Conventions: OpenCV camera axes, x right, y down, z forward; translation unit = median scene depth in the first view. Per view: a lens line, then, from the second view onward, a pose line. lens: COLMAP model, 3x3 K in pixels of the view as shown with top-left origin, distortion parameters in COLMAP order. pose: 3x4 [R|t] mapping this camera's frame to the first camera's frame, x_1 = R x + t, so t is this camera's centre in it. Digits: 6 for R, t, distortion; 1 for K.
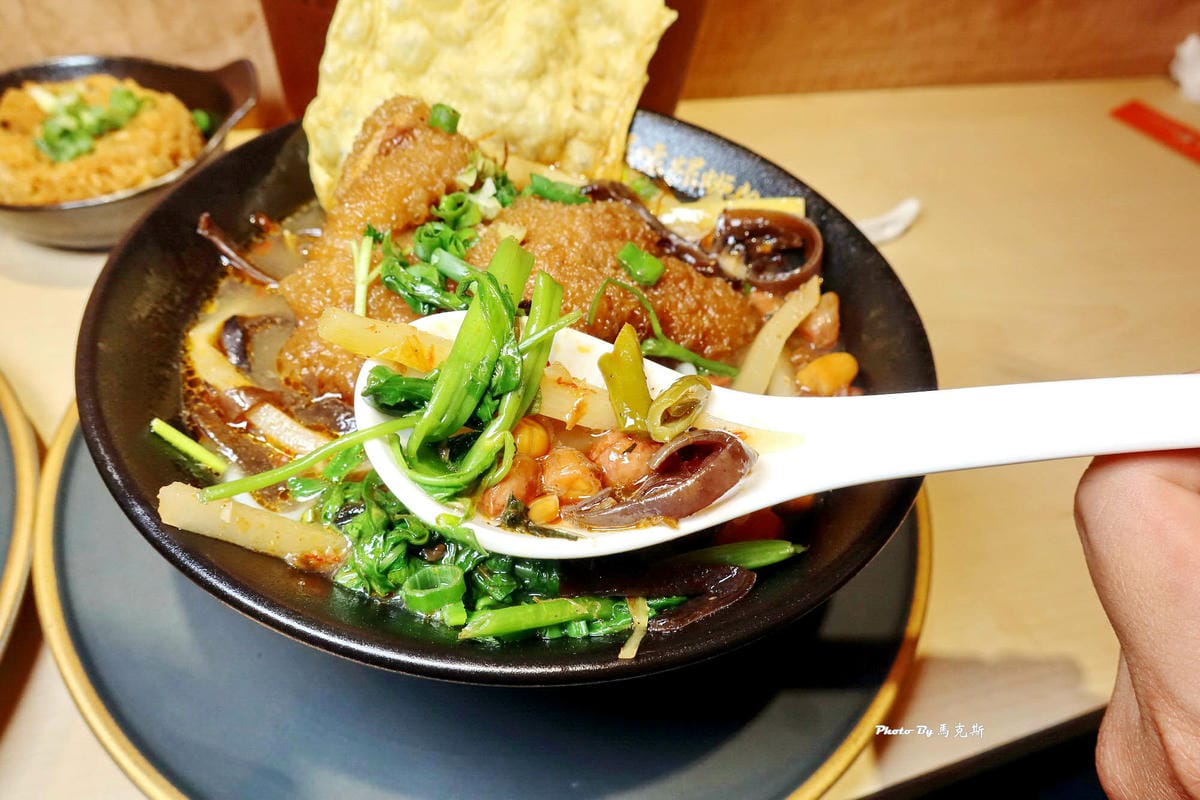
lens RADIAL K [[792.4, 0, 598.2], [0, 792.4, 411.7], [0, 0, 1]] dist [-0.023721, 0.007130]
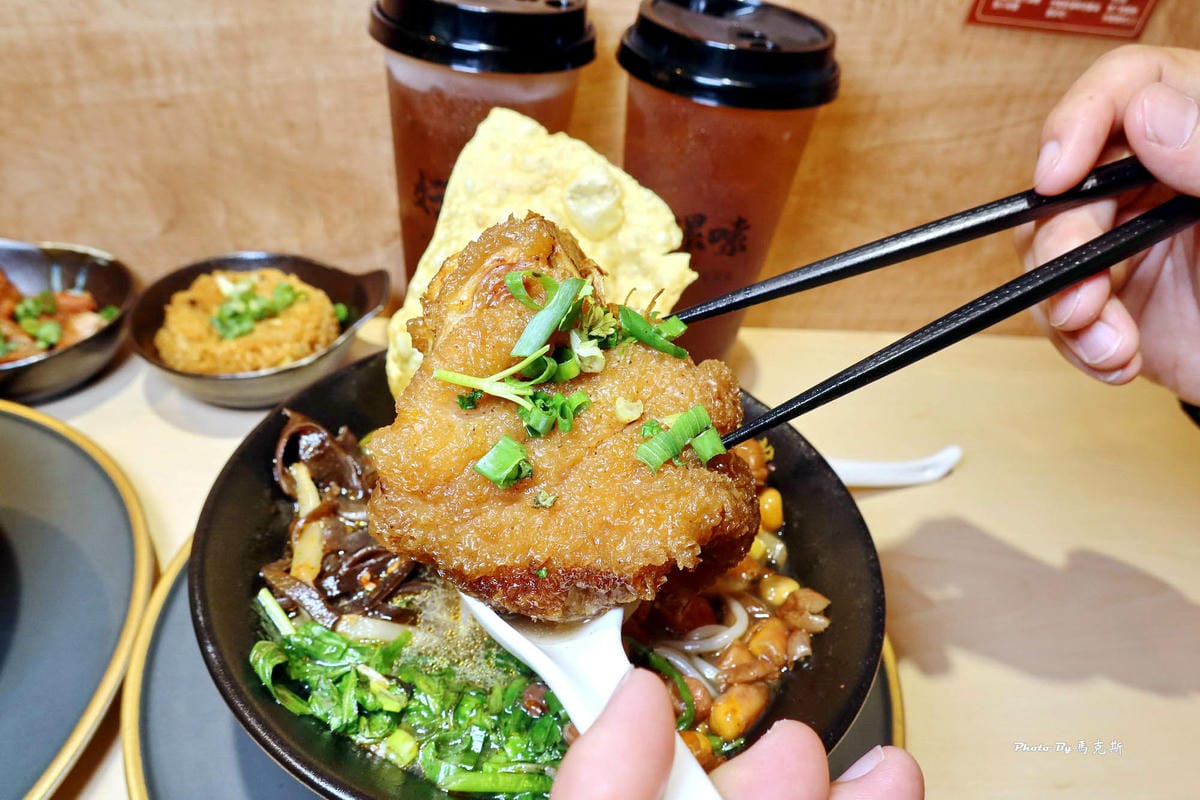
lens RADIAL K [[792.4, 0, 589.2], [0, 792.4, 382.3], [0, 0, 1]] dist [-0.023721, 0.007130]
pose [[0.982843, 0.117664, -0.142037, 0.068720], [-0.146406, 0.966069, -0.212779, -0.068316], [0.112181, 0.229924, 0.966722, -0.132715]]
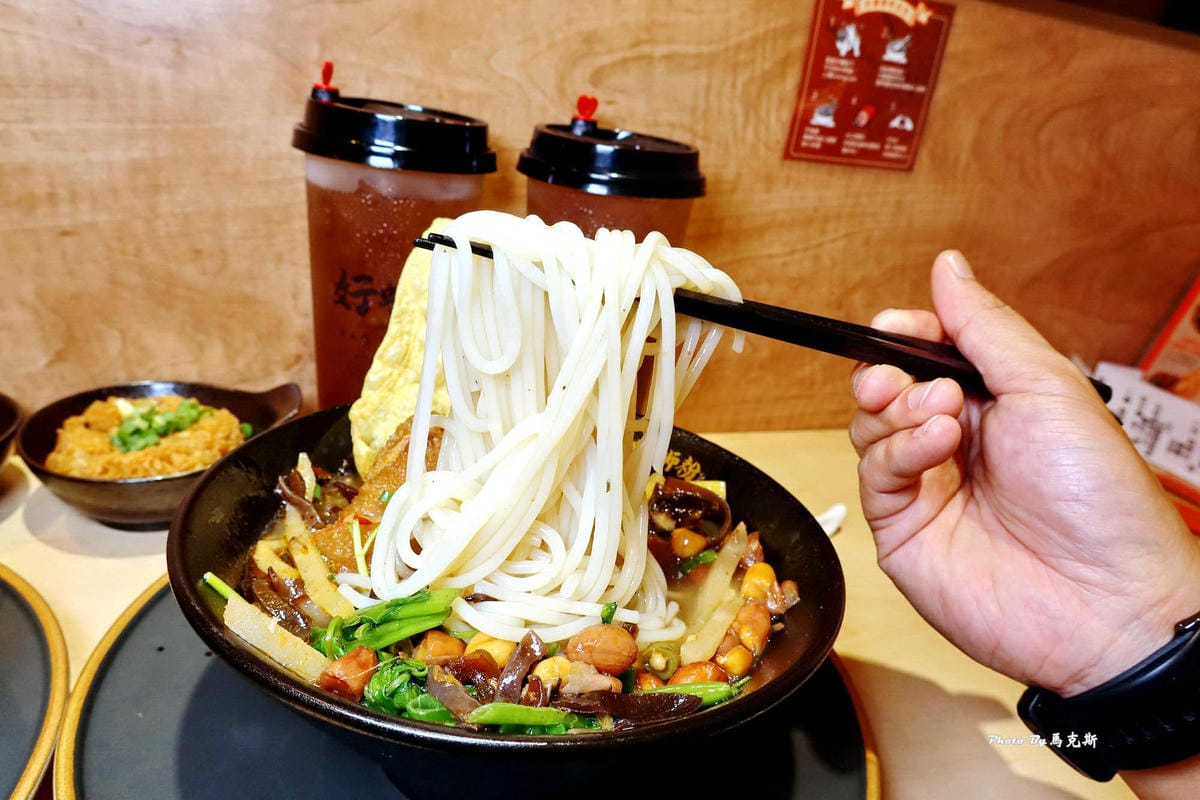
lens RADIAL K [[792.4, 0, 594.8], [0, 792.4, 391.6], [0, 0, 1]] dist [-0.023721, 0.007130]
pose [[0.999271, 0.012561, 0.036062, -0.013308], [0.005274, 0.889906, -0.456113, 0.155286], [-0.037821, 0.455971, 0.889191, -0.148791]]
